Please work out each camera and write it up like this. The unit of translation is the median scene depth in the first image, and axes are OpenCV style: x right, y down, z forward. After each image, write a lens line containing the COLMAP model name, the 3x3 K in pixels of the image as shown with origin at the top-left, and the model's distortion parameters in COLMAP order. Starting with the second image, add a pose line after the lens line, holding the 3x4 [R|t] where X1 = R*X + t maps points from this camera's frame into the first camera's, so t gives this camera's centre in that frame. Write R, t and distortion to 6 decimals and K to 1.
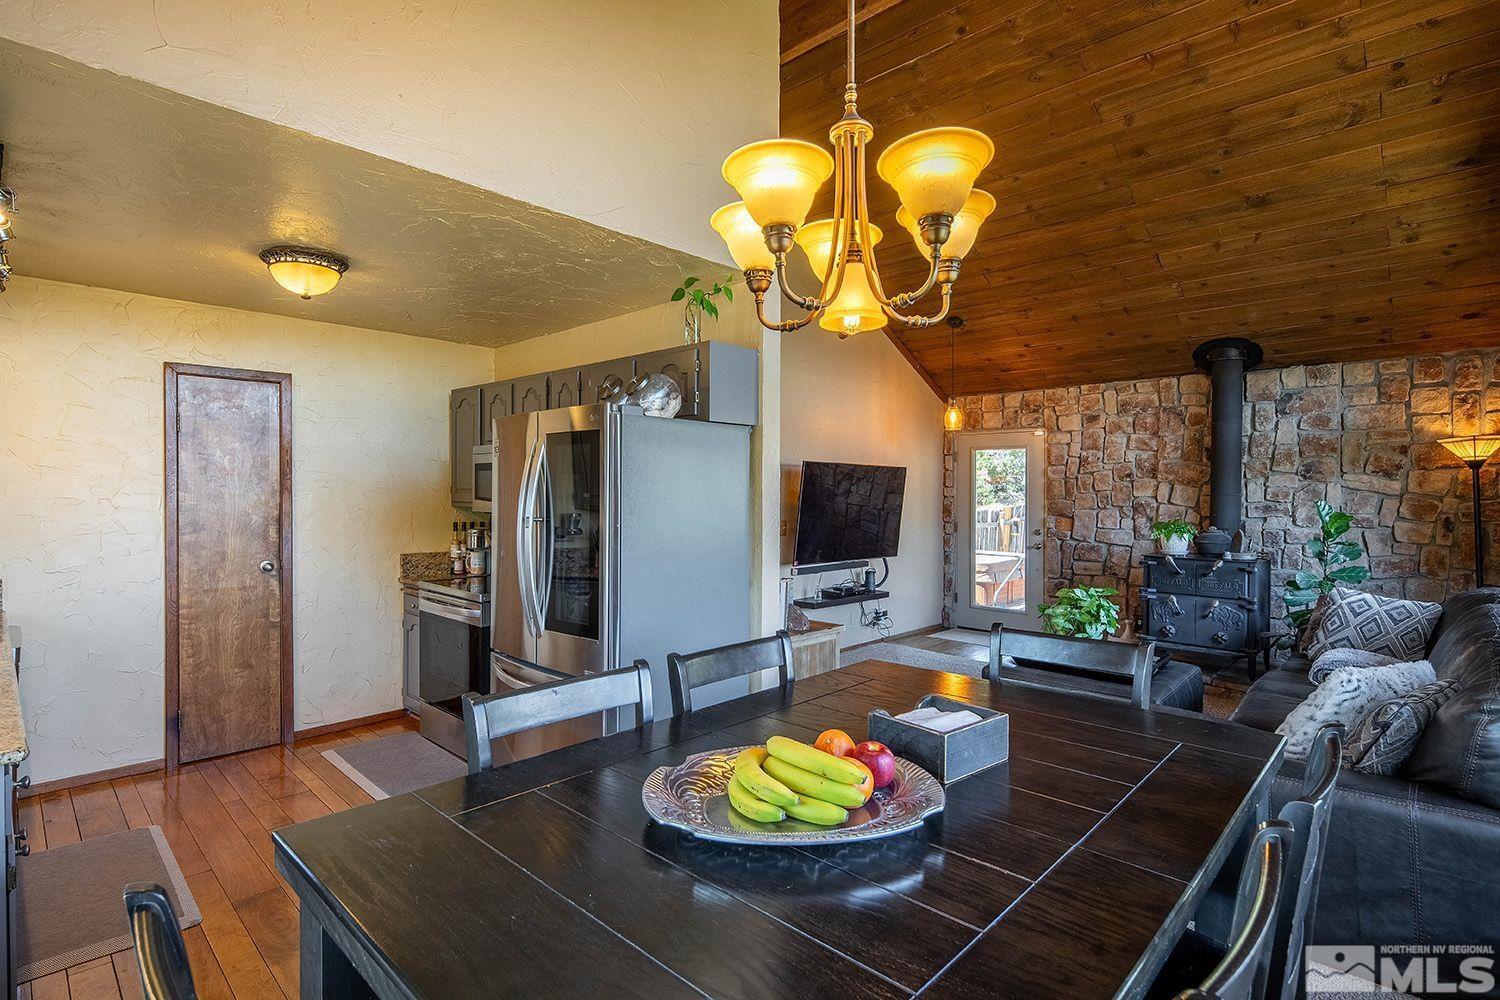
lens RADIAL K [[724.3, 0, 757.9], [0, 724.3, 496.8], [0, 0, 1]] dist [0.000374, -0.003245]
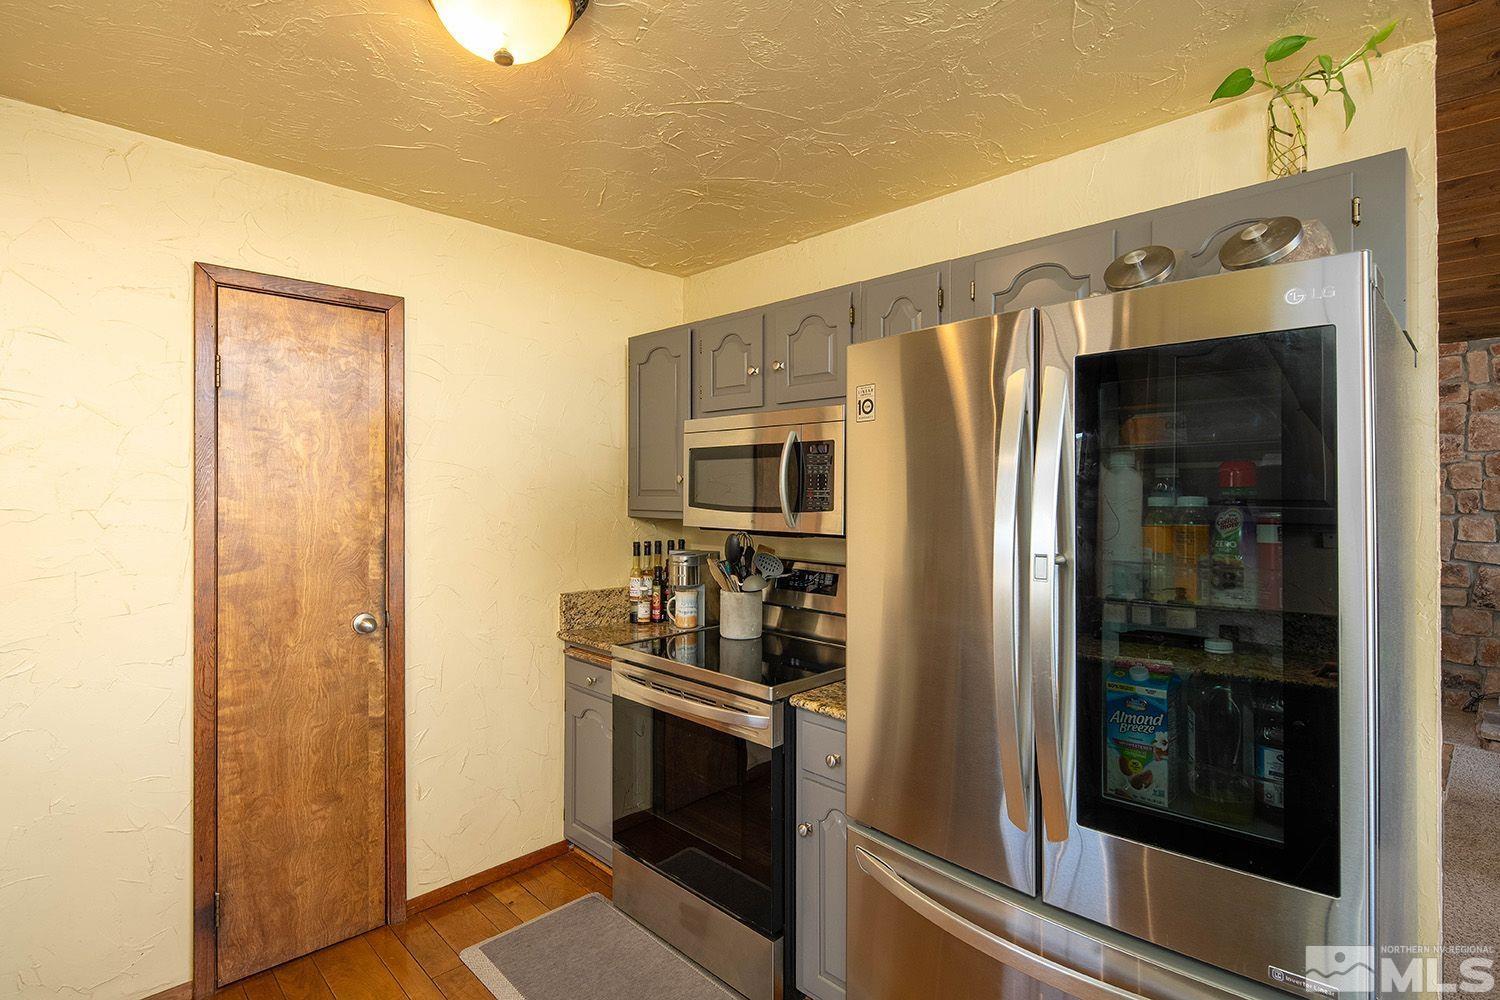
lens RADIAL K [[724.3, 0, 755.1], [0, 724.3, 488.5], [0, 0, 1]] dist [0.000374, -0.003245]
pose [[0.999504, -0.003885, -0.031246, -0.349801], [0.003489, 0.999913, -0.012741, -0.004375], [0.031293, 0.012626, 0.999430, 0.430984]]
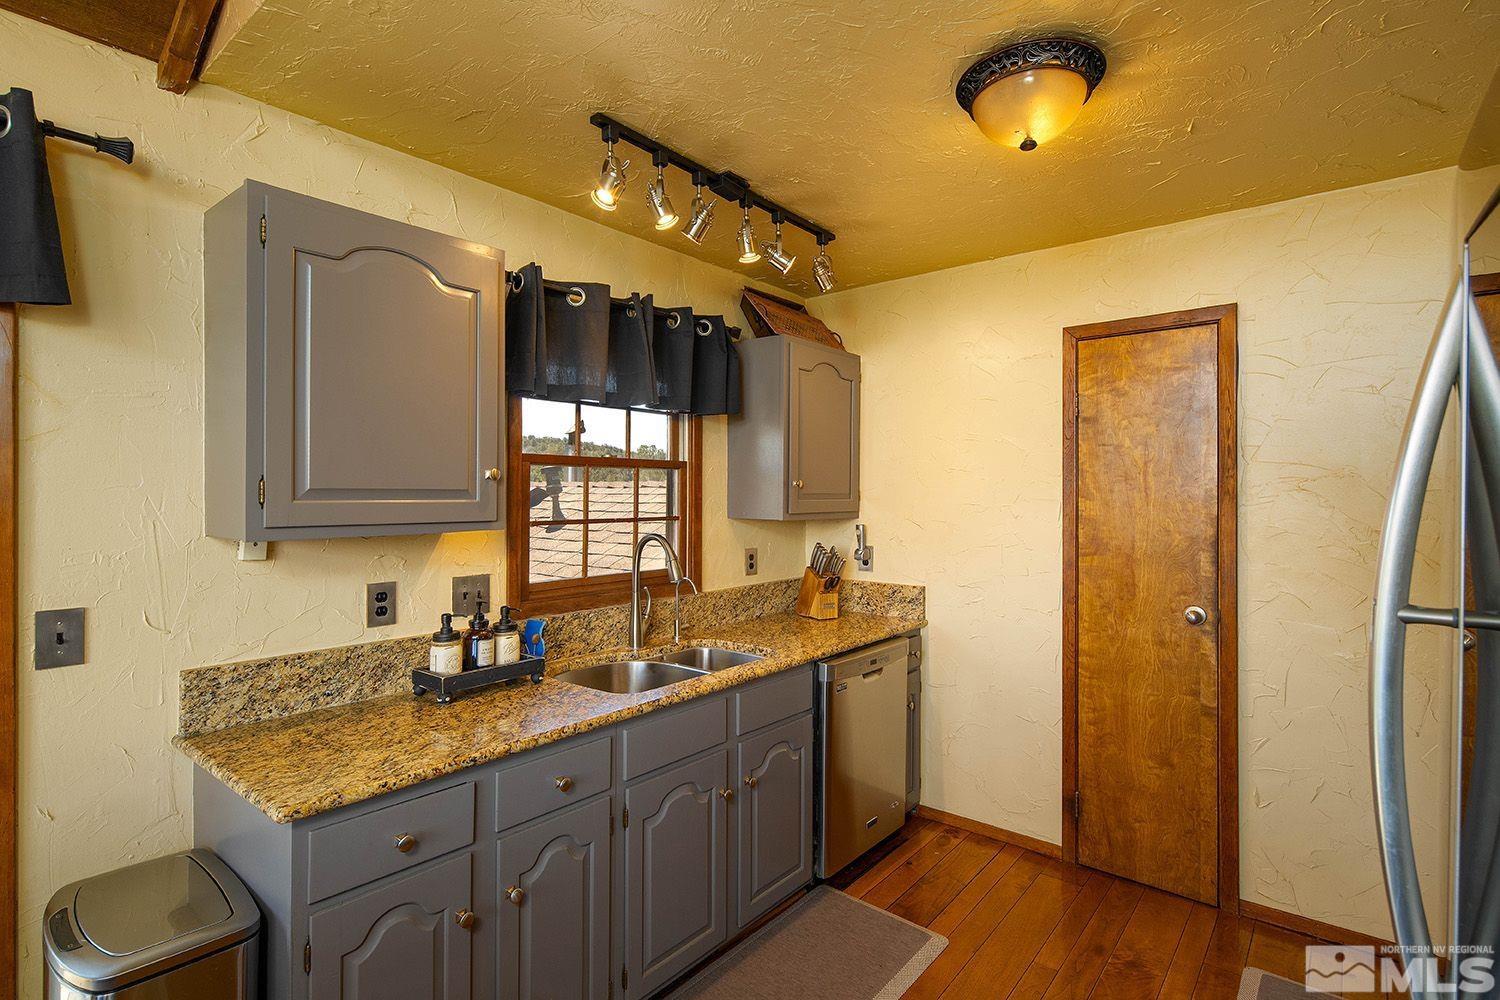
lens RADIAL K [[724.3, 0, 742.8], [0, 724.3, 494.1], [0, 0, 1]] dist [0.000374, -0.003245]
pose [[0.071955, -0.003282, -0.997402, -0.076069], [-0.008389, 0.999957, -0.003896, -0.004446], [0.997373, 0.008648, 0.071924, 0.567010]]
